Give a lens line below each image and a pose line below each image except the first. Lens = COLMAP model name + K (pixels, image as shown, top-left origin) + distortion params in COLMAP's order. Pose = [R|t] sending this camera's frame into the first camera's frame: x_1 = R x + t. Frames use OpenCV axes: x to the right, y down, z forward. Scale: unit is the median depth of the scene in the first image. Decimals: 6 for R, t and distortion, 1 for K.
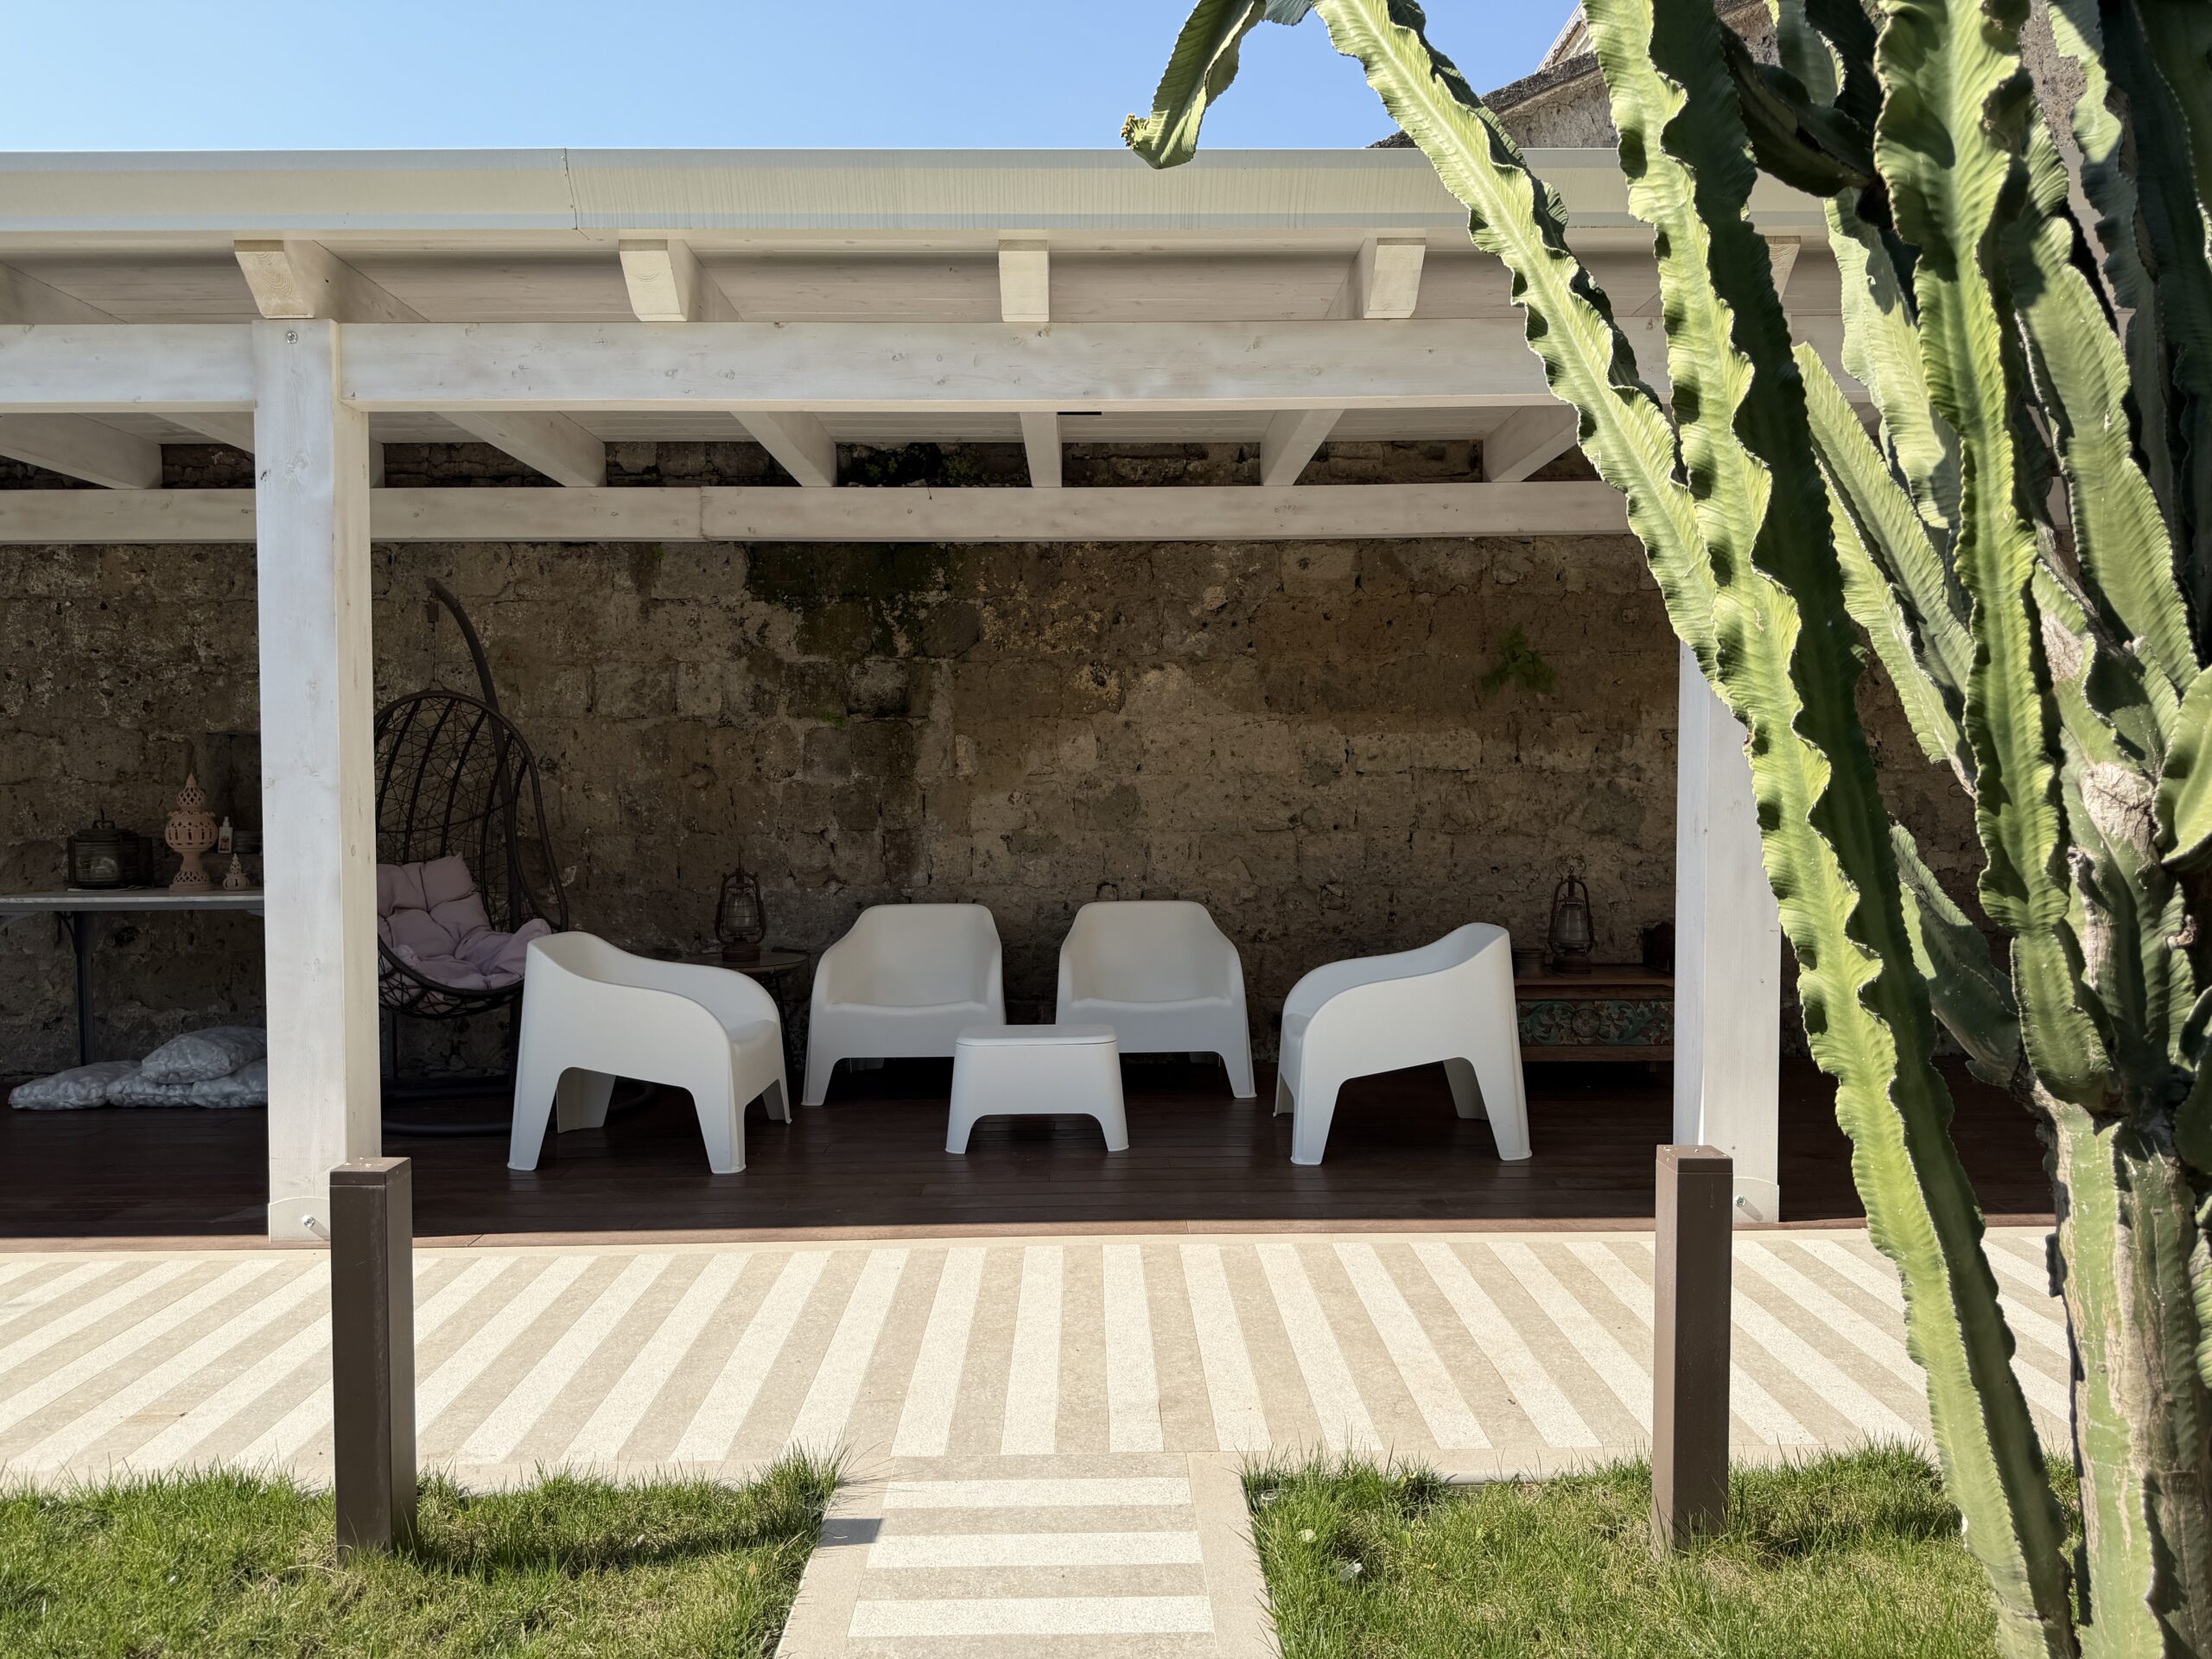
lens RADIAL K [[1562.2, 0, 1103.7], [0, 1562.2, 839.8], [0, 0, 1]] dist [0.073702, -0.088349]
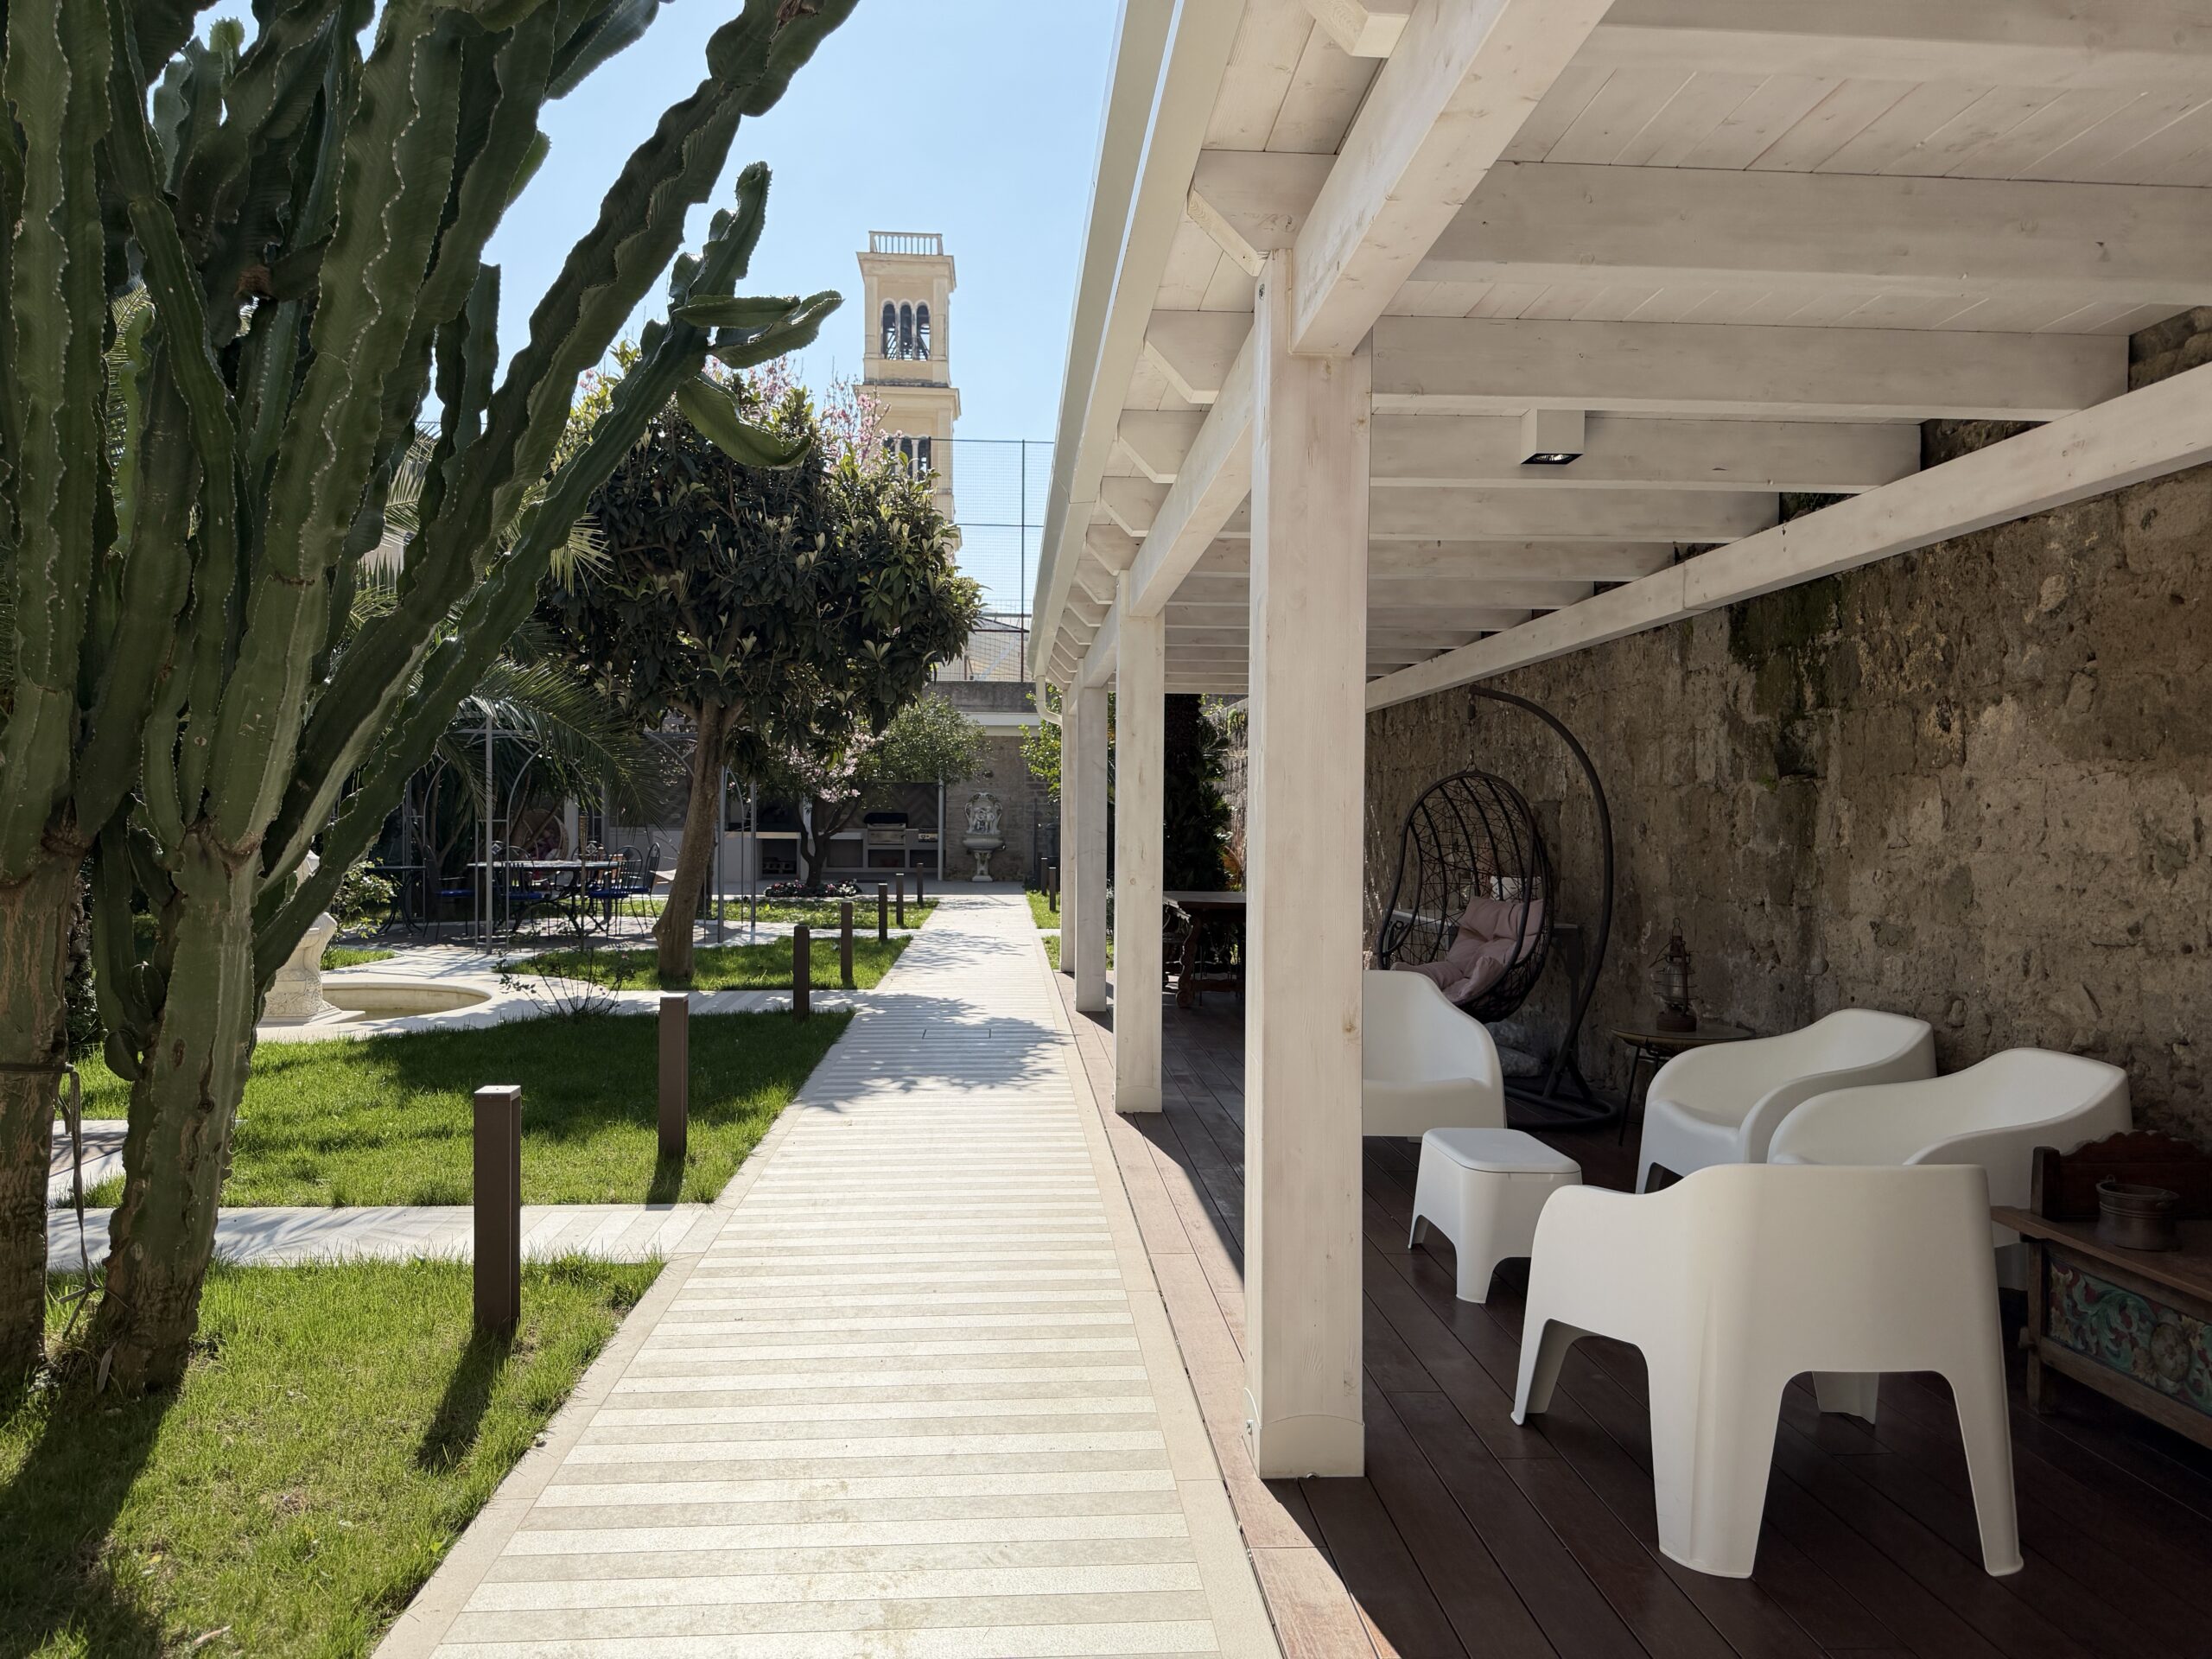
lens RADIAL K [[1562.2, 0, 1157.2], [0, 1562.2, 862.2], [0, 0, 1]] dist [0.073702, -0.088349]
pose [[0.086287, 0.033765, -0.995698, 0.720768], [-0.063095, 0.997604, 0.028362, -0.033752], [0.994270, 0.060376, 0.088210, 0.562340]]
